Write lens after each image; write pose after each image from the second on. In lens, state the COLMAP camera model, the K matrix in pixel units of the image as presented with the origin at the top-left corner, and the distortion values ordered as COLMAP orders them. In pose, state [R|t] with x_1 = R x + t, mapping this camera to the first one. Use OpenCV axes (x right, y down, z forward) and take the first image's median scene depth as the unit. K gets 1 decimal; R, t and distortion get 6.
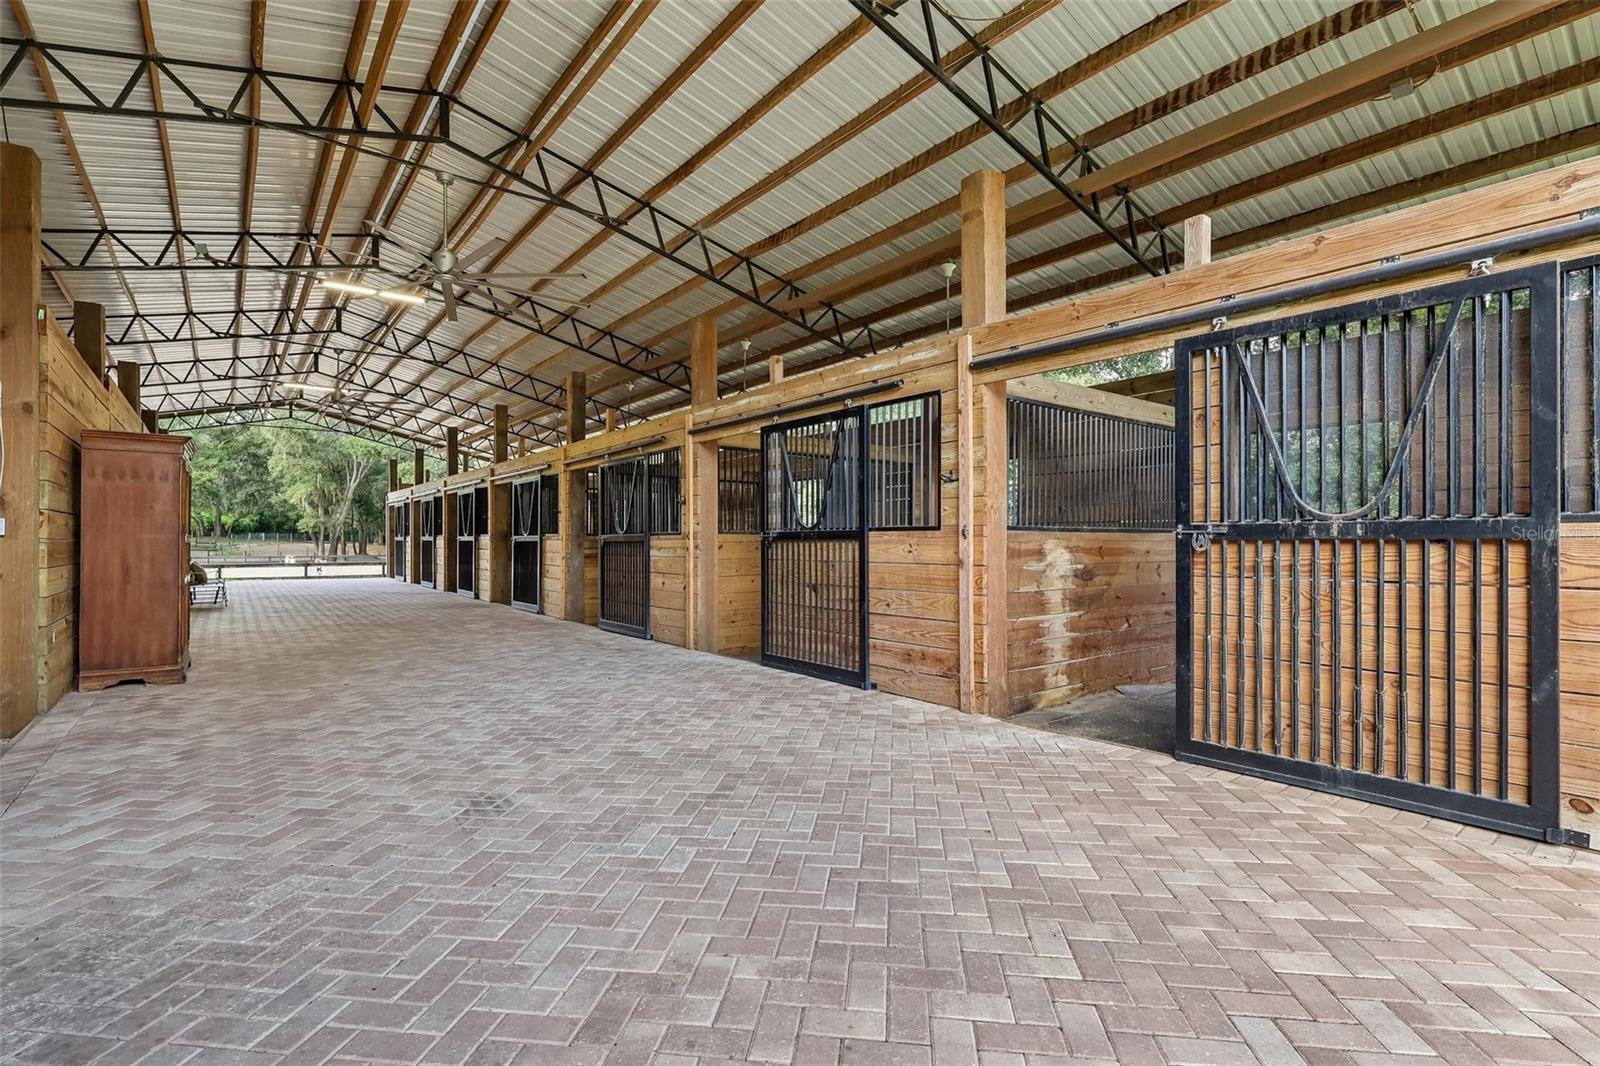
lens RADIAL K [[749.0, 0, 796.1], [0, 749.0, 538.1], [0, 0, 1]] dist [0.001163, 0.000421]
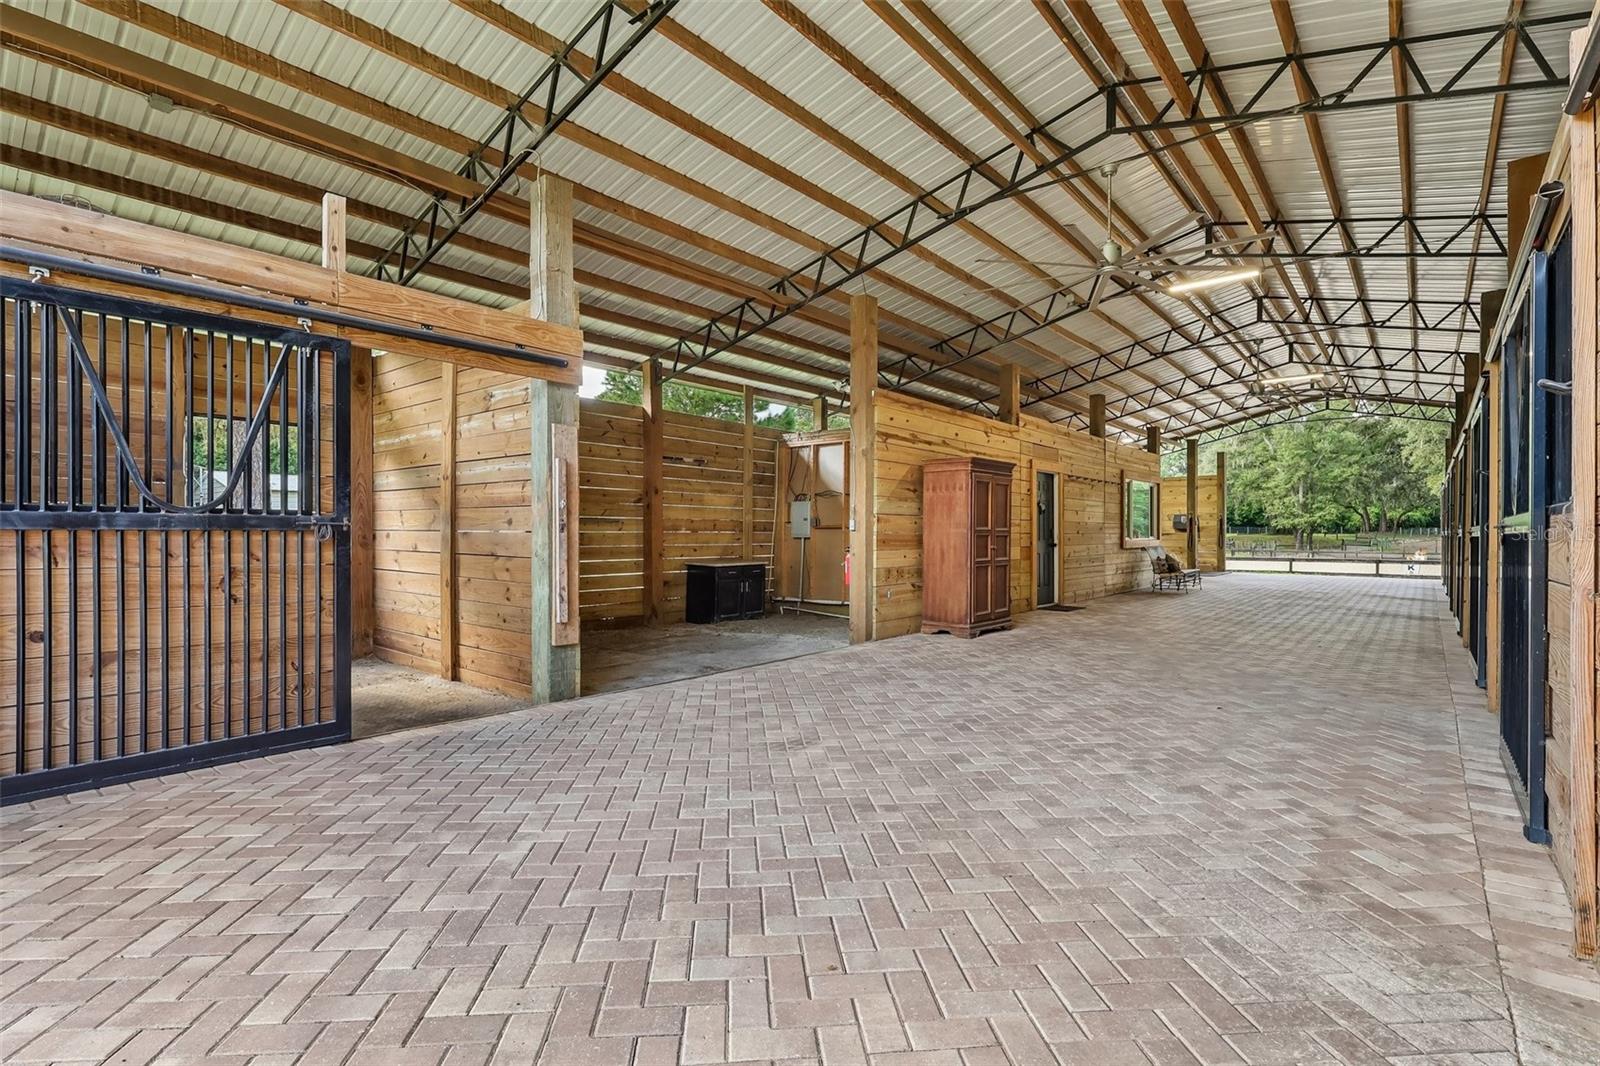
lens RADIAL K [[749.0, 0, 796.1], [0, 749.0, 538.1], [0, 0, 1]] dist [0.001163, 0.000421]
pose [[0.213903, 0.007030, -0.976830, 0.610413], [-0.001018, 0.999975, 0.006974, 0.003407], [0.976854, -0.000497, 0.213904, 0.561741]]
